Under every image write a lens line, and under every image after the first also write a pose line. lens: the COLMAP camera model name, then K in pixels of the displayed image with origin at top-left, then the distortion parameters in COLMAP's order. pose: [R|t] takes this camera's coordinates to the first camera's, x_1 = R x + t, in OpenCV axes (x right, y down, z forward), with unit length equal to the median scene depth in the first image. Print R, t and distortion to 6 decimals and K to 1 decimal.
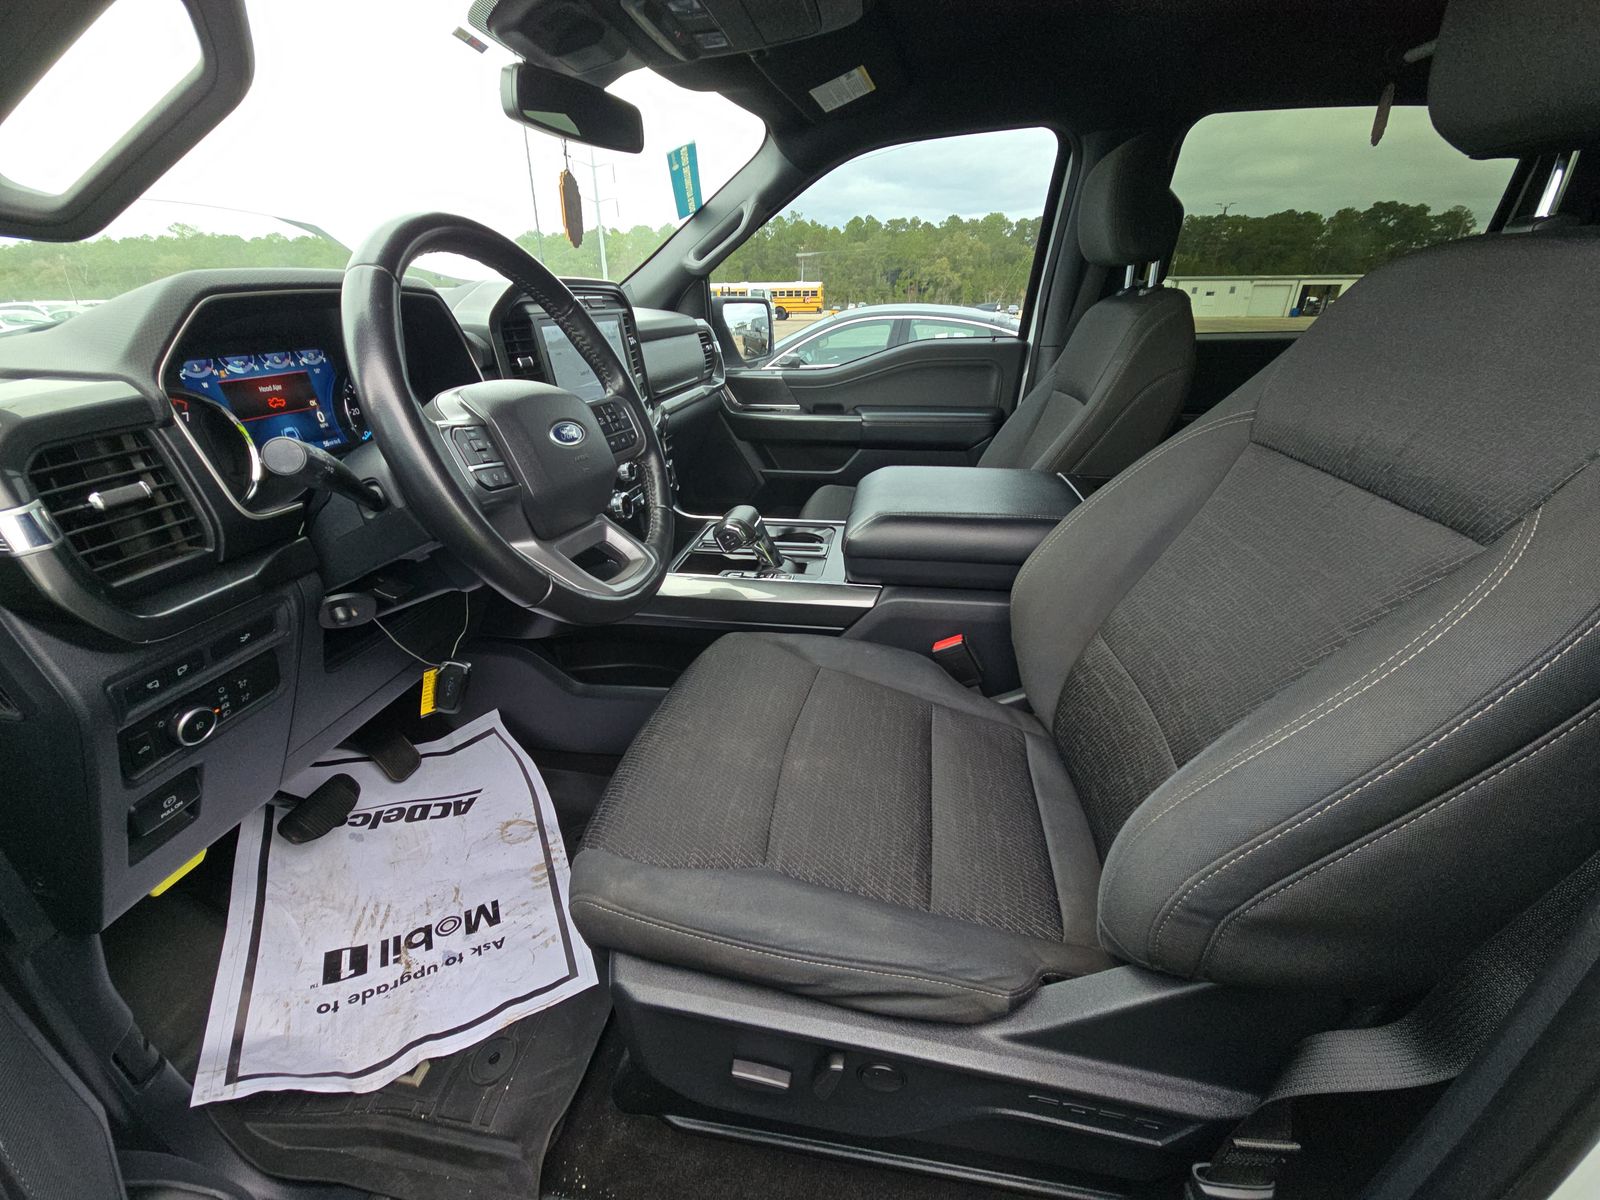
lens RADIAL K [[647.9, 0, 802.8], [0, 647.9, 597.6], [0, 0, 1]] dist [0.008686, -0.008155]
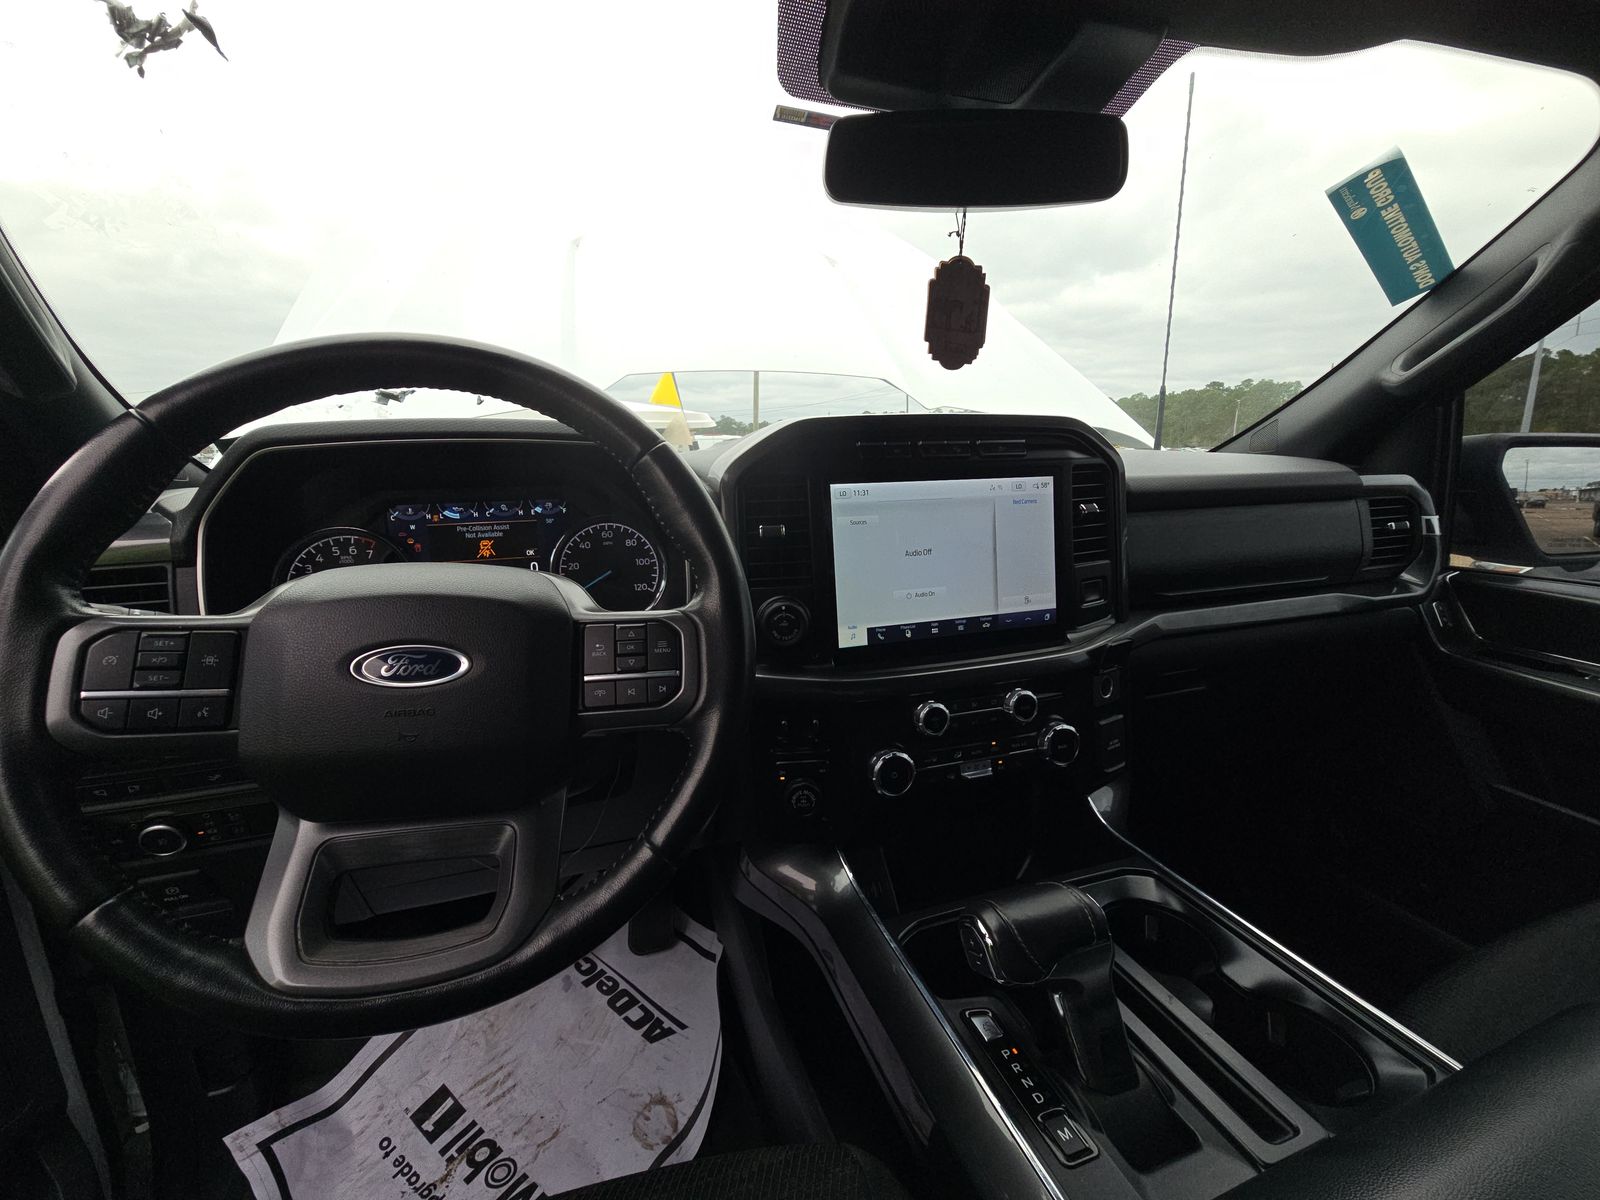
lens RADIAL K [[647.9, 0, 808.3], [0, 647.9, 587.0], [0, 0, 1]] dist [0.008686, -0.008155]
pose [[0.447599, 0.181065, -0.875711, 0.259302], [-0.361040, 0.932514, 0.008272, -0.415343], [0.818110, 0.312464, 0.482764, 0.912341]]
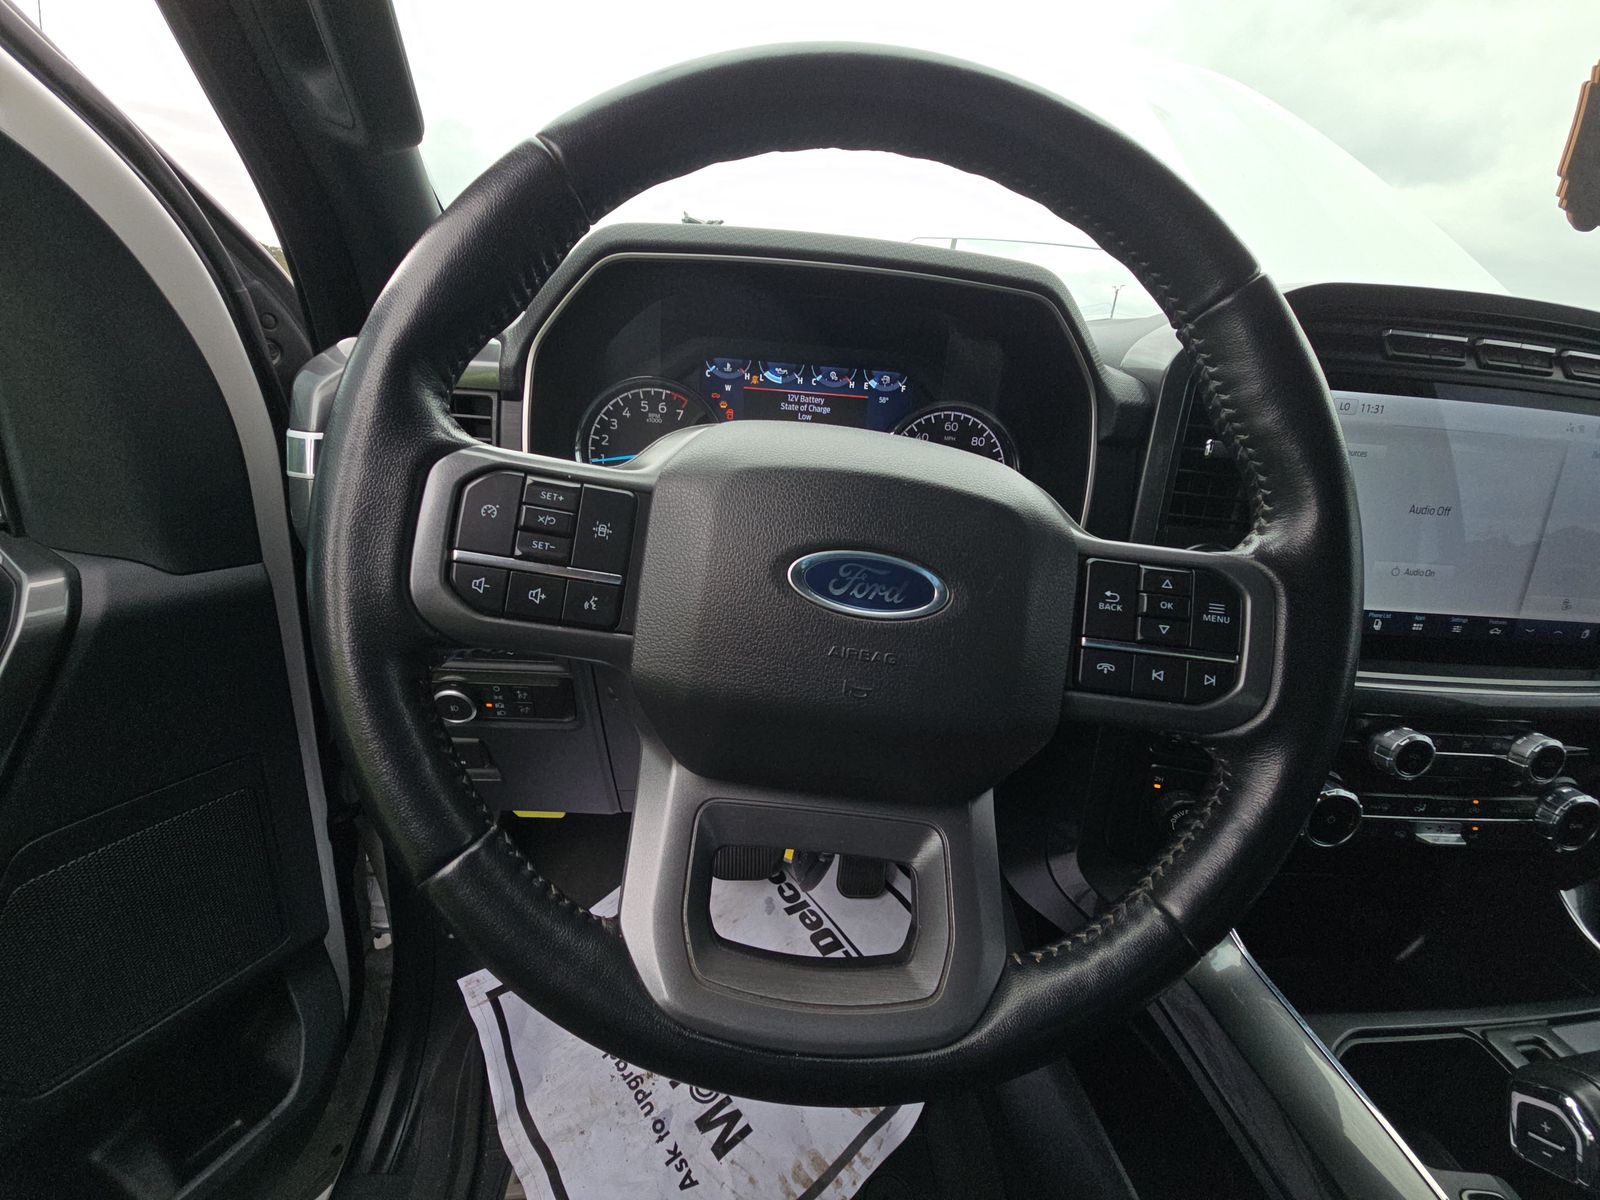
lens RADIAL K [[647.9, 0, 796.1], [0, 647.9, 590.7], [0, 0, 1]] dist [0.008686, -0.008155]
pose [[0.212903, 0.352045, -0.911448, -0.032310], [-0.480896, 0.849781, 0.215895, -0.286035], [0.850536, 0.392347, 0.350218, 0.769747]]
